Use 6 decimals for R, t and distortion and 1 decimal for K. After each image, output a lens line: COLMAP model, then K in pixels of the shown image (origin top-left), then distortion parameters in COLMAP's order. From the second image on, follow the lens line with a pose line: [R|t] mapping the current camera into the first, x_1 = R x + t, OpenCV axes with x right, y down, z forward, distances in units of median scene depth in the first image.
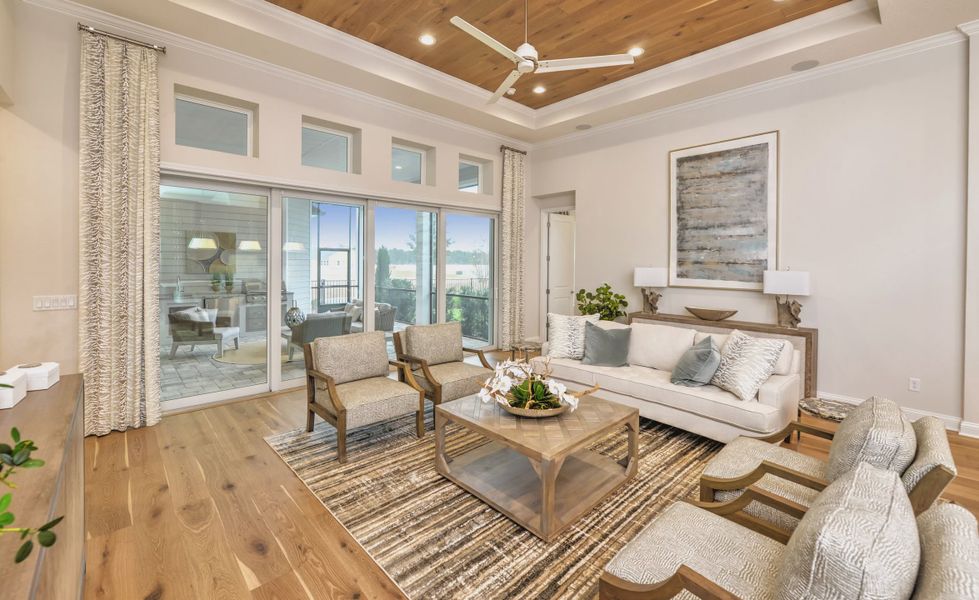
lens RADIAL K [[402.9, 0, 489.8], [0, 402.9, 264.9], [0, 0, 1]] dist [-0.007025, -0.000248]
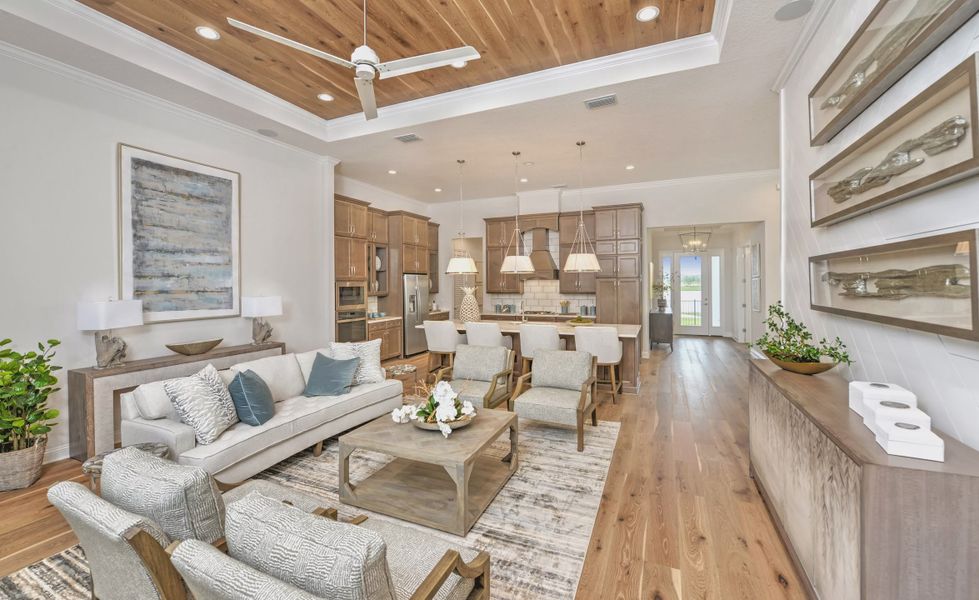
lens RADIAL K [[402.9, 0, 486.8], [0, 402.9, 281.0], [0, 0, 1]] dist [-0.007025, -0.000248]
pose [[-0.390419, -0.001224, 0.920636, -0.506579], [0.010781, 0.999924, 0.005902, -0.025458], [-0.920574, 0.012230, -0.390376, 0.681713]]
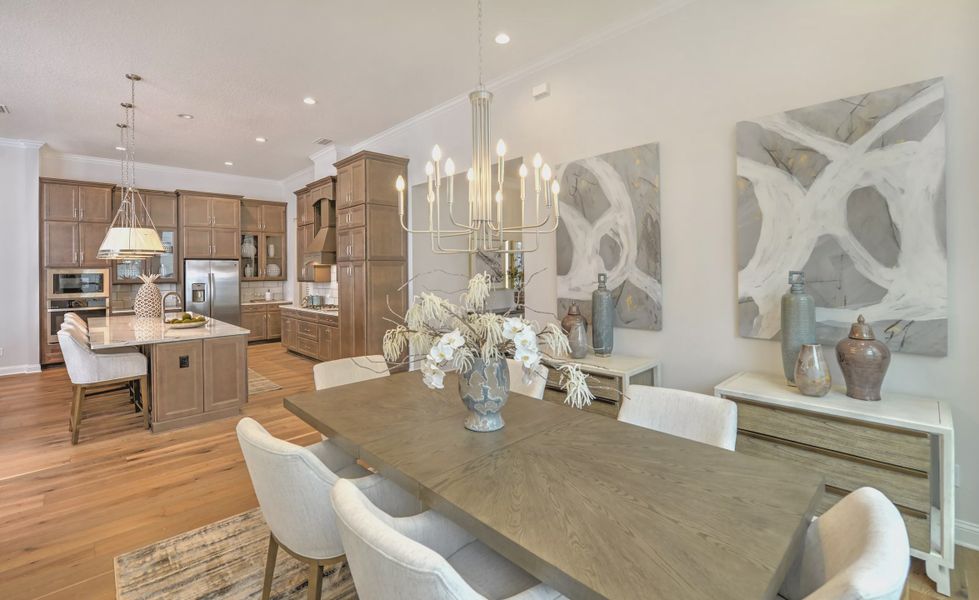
lens RADIAL K [[430.8, 0, 485.9], [0, 430.8, 268.9], [0, 0, 1]] dist [-0.001816, 0.000246]
pose [[-0.005034, -0.002774, 0.999983, -0.459055], [0.018923, 0.999817, 0.002869, 0.000597], [-0.999808, 0.018937, -0.004981, -0.659781]]
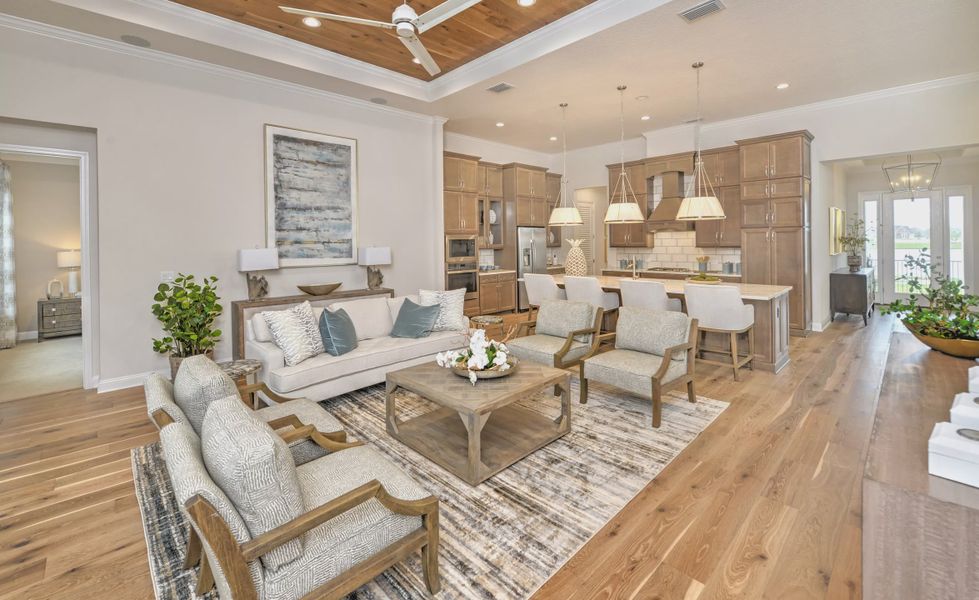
lens RADIAL K [[417.1, 0, 484.8], [0, 417.1, 240.3], [0, 0, 1]] dist [-0.003651, -0.001398]
pose [[-0.012962, -0.005621, 0.999900, -0.537501], [0.018568, 0.999810, 0.005861, -0.008107], [-0.999744, 0.018642, -0.012855, 0.518049]]
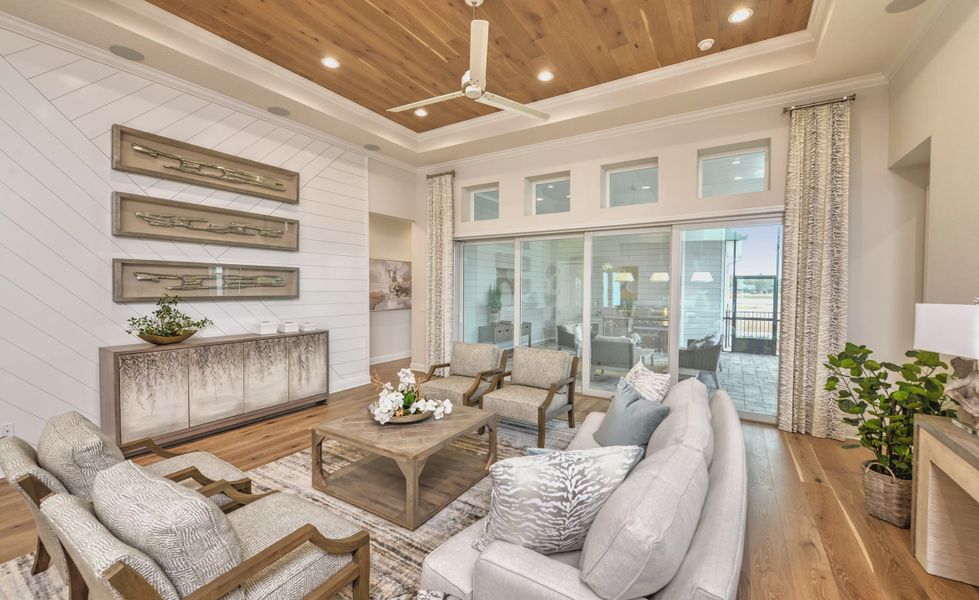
lens RADIAL K [[389.1, 0, 482.3], [0, 389.1, 299.5], [0, 0, 1]] dist [-0.008330, 0.000030]
pose [[0.256692, 0.022821, -0.966224, 0.631671], [-0.010217, 0.999729, 0.020898, -0.000975], [0.966439, 0.004508, 0.256855, 0.473290]]
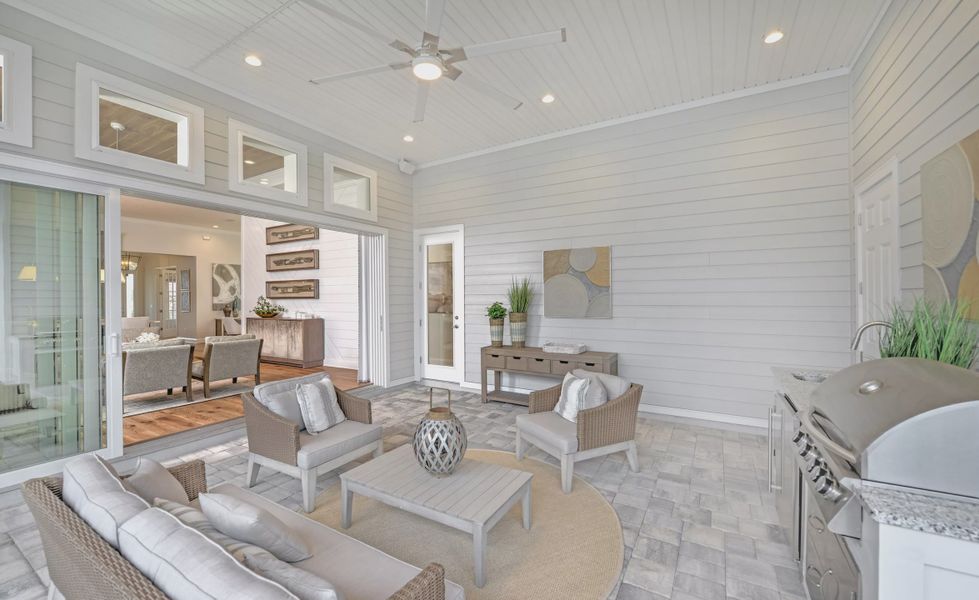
lens RADIAL K [[389.1, 0, 491.9], [0, 389.1, 304.5], [0, 0, 1]] dist [-0.008330, 0.000030]
pose [[-0.958713, -0.006872, -0.284292, -0.610791], [-0.010668, 0.999873, 0.011804, 0.019136], [0.284175, 0.014349, -0.958665, 1.888982]]
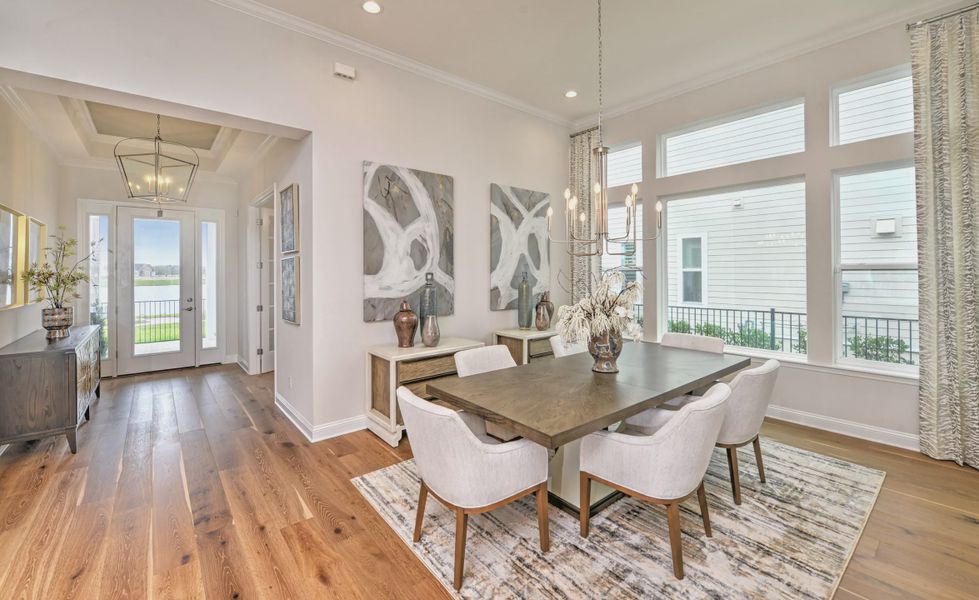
lens RADIAL K [[402.9, 0, 488.7], [0, 402.9, 271.0], [0, 0, 1]] dist [-0.007025, -0.000248]
pose [[-0.998437, -0.002701, 0.055818, 0.068498], [-0.002470, 0.999988, 0.004210, 0.006602], [-0.055829, 0.004066, -0.998432, -0.100902]]
